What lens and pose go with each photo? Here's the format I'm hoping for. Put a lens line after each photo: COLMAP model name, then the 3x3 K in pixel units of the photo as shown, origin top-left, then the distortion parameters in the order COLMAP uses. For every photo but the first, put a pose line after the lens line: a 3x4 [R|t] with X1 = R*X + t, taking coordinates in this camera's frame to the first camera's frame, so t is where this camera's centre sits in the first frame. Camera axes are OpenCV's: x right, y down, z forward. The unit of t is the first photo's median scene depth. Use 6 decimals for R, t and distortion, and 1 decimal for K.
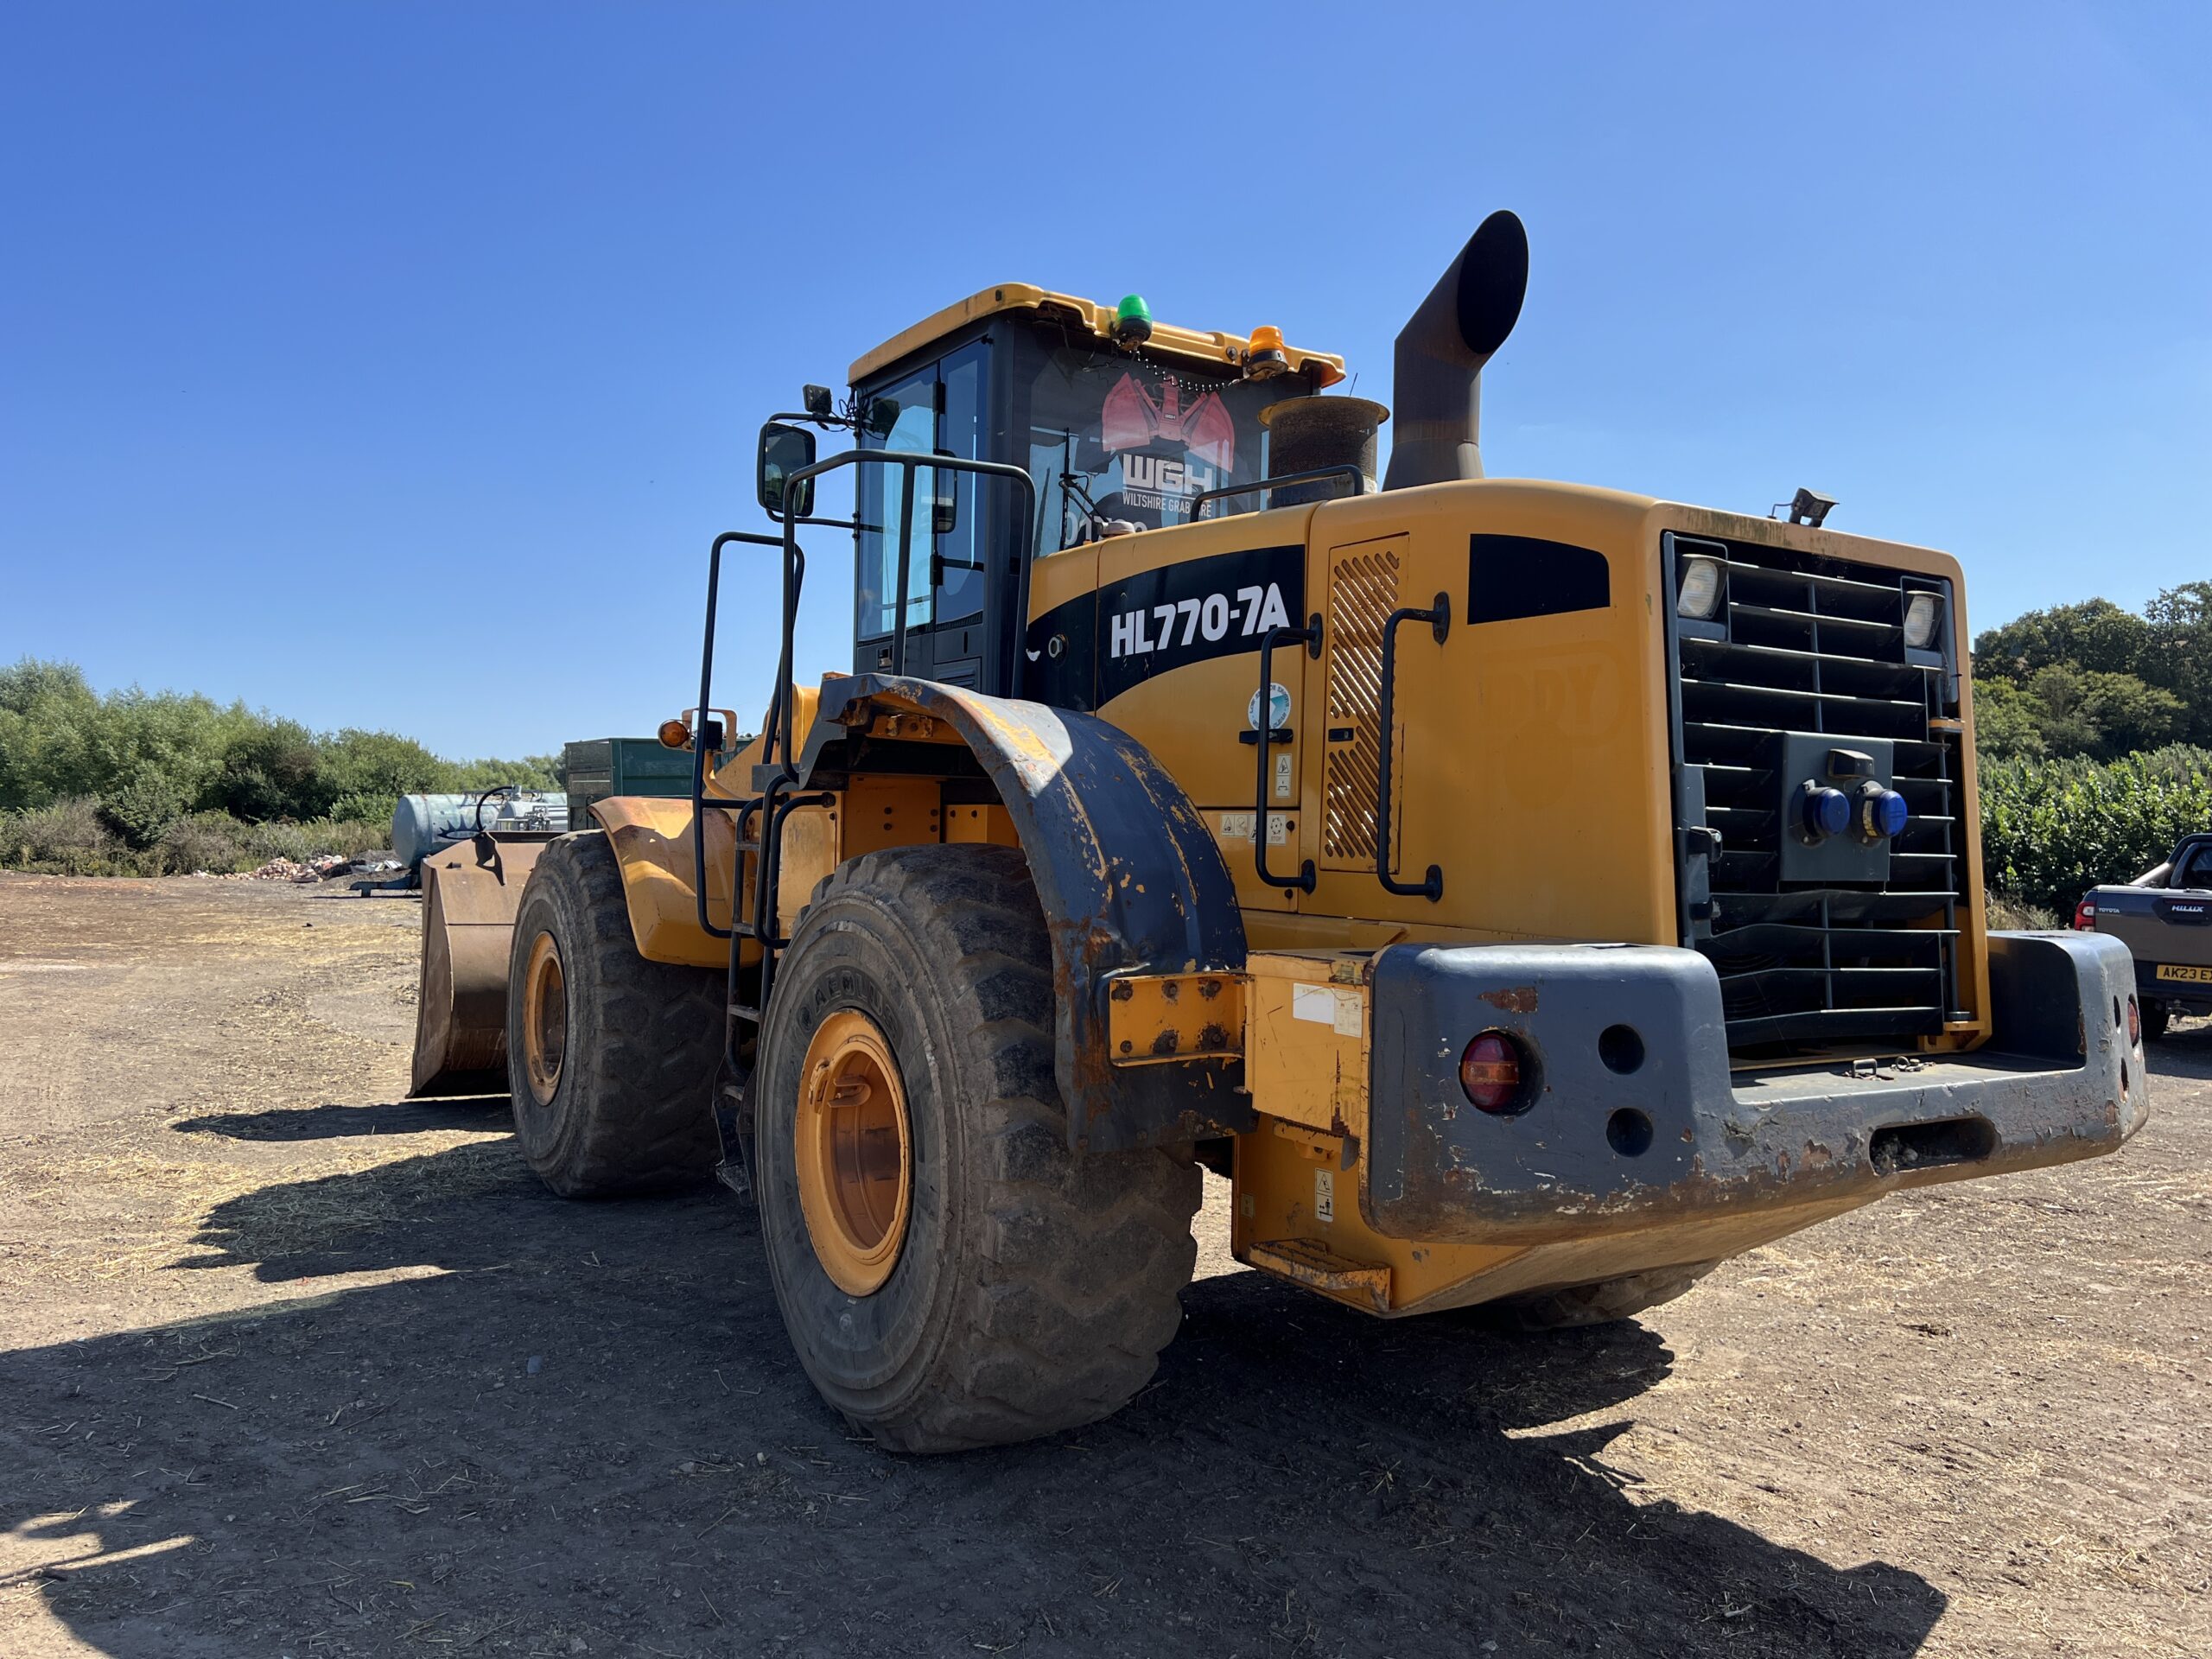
lens RADIAL K [[1652.5, 0, 1099.6], [0, 1652.5, 797.5], [0, 0, 1]] dist [0.097763, -0.114988]
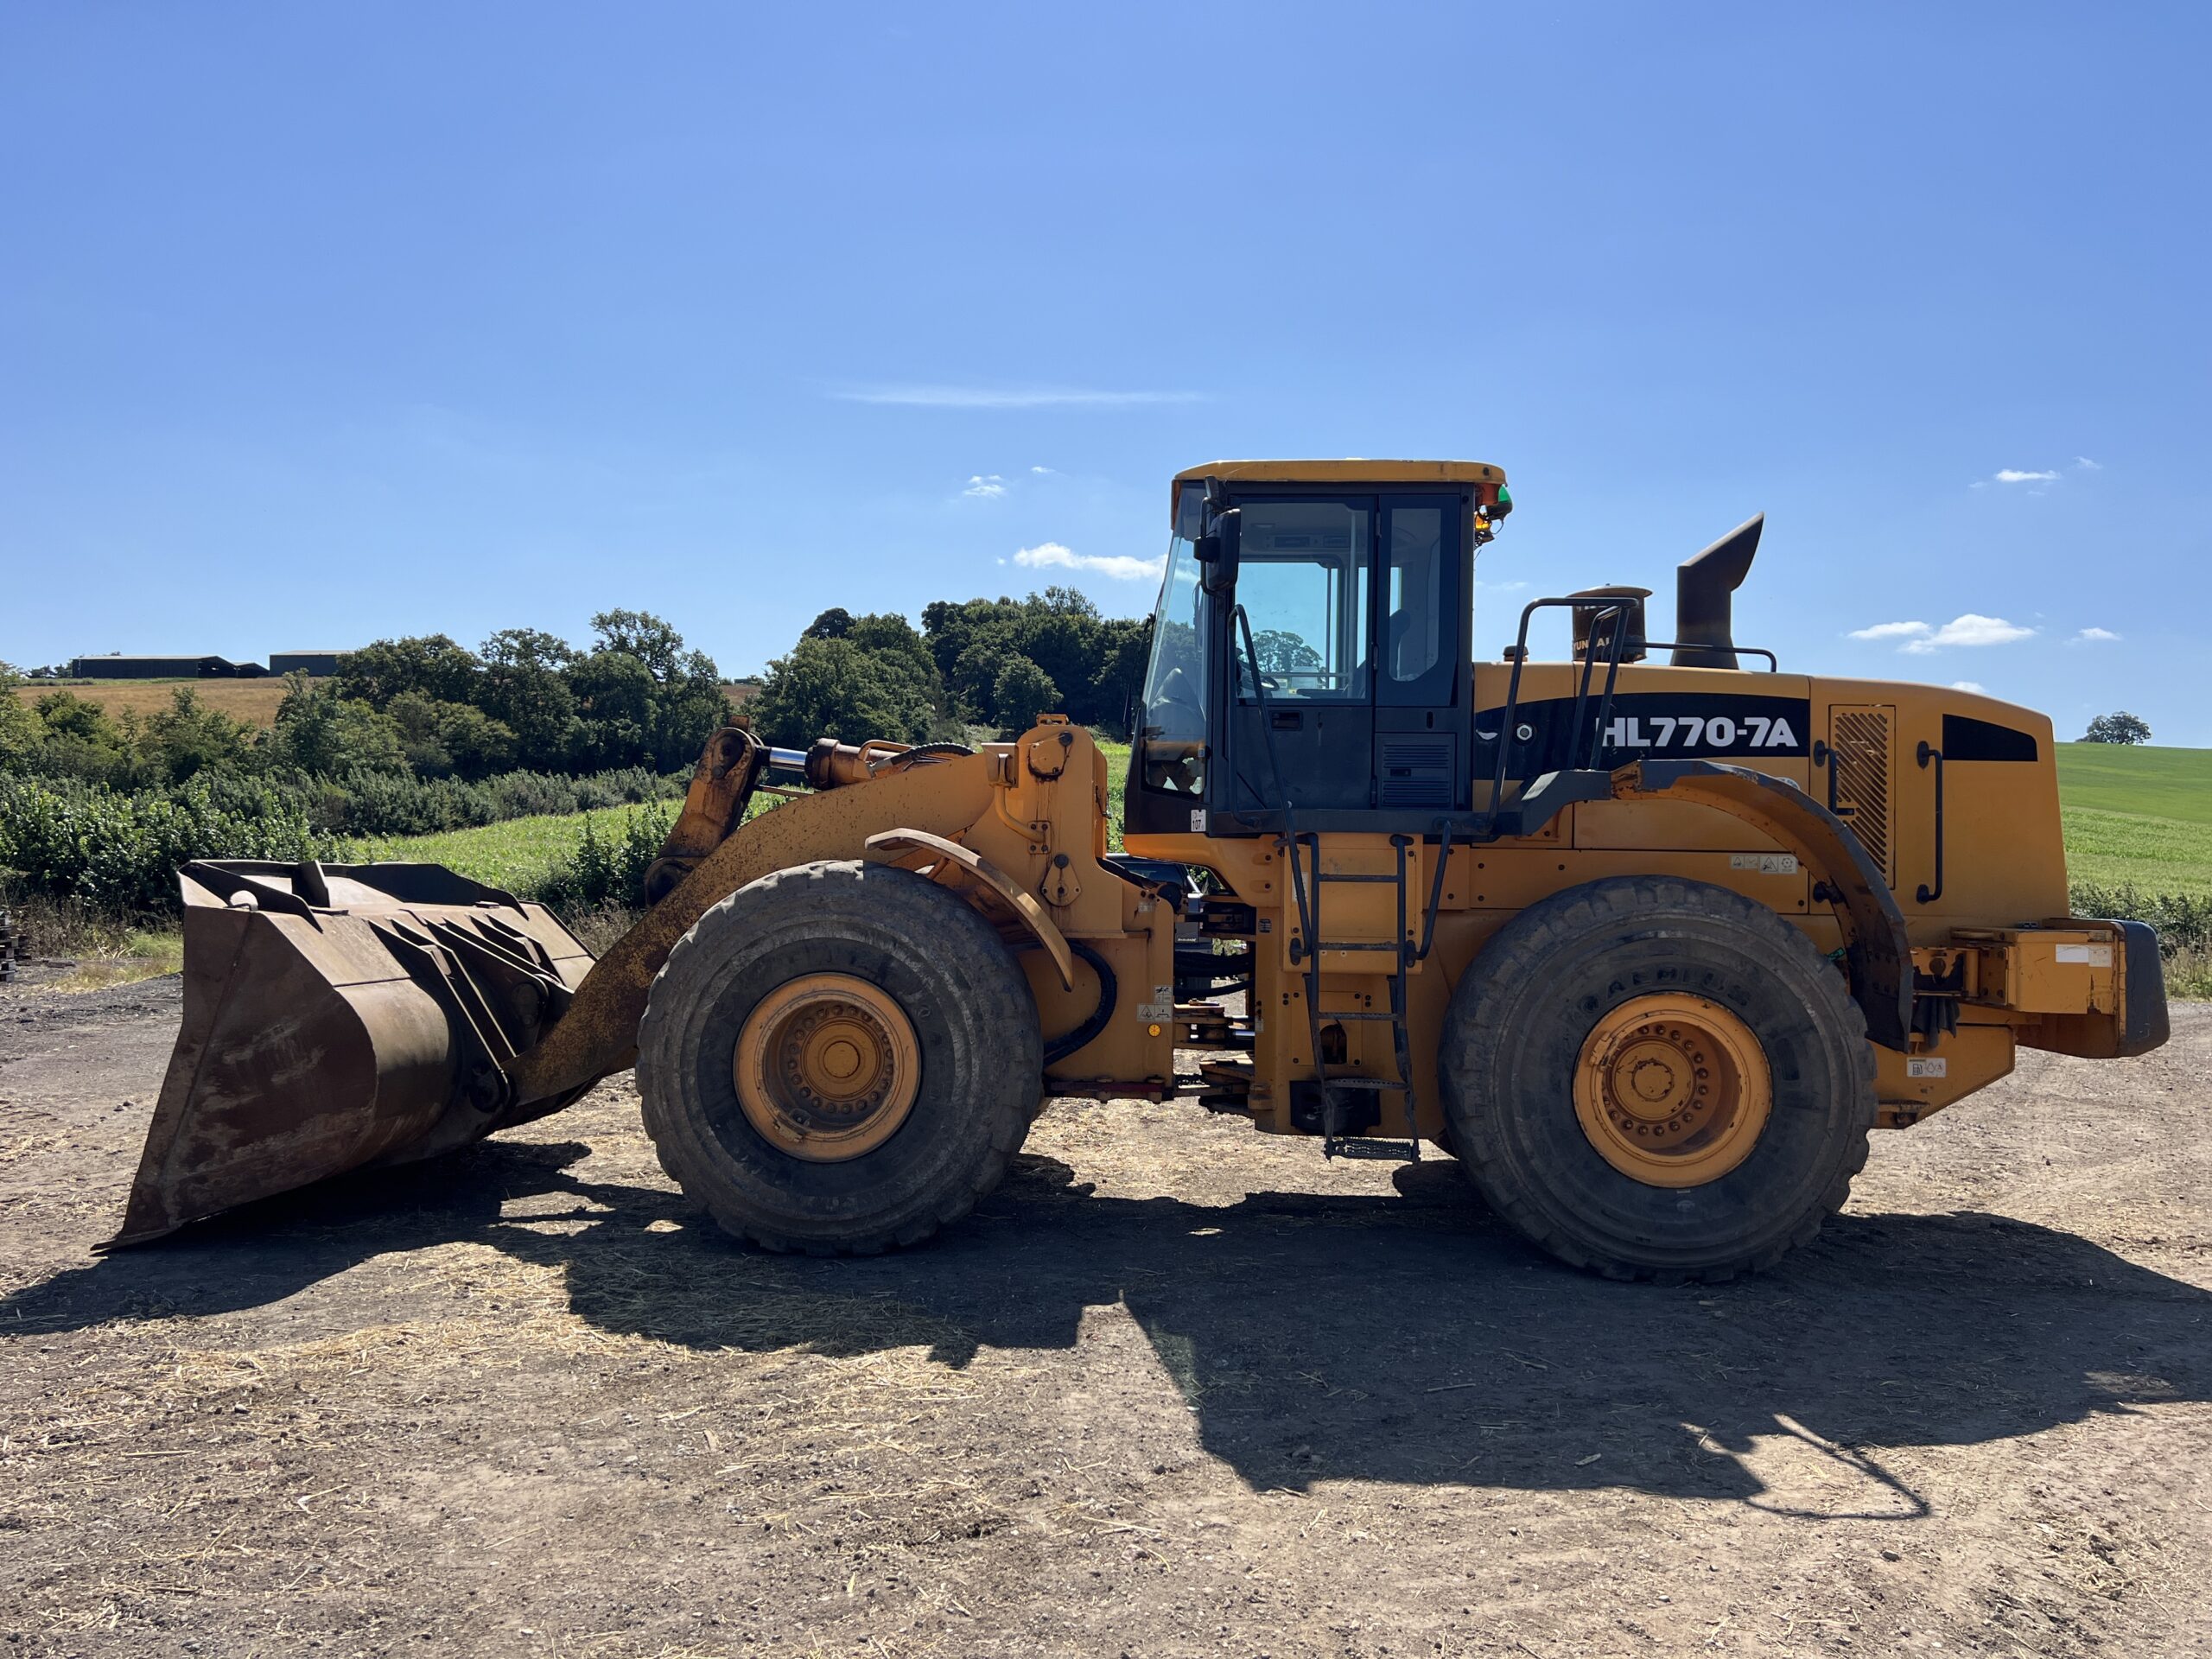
lens RADIAL K [[1652.5, 0, 1099.6], [0, 1652.5, 797.5], [0, 0, 1]] dist [0.097763, -0.114988]
pose [[0.561987, 0.026489, 0.826722, -1.474672], [-0.020476, 0.999626, -0.018110, -0.003433], [-0.826892, -0.006750, 0.562320, 0.539238]]
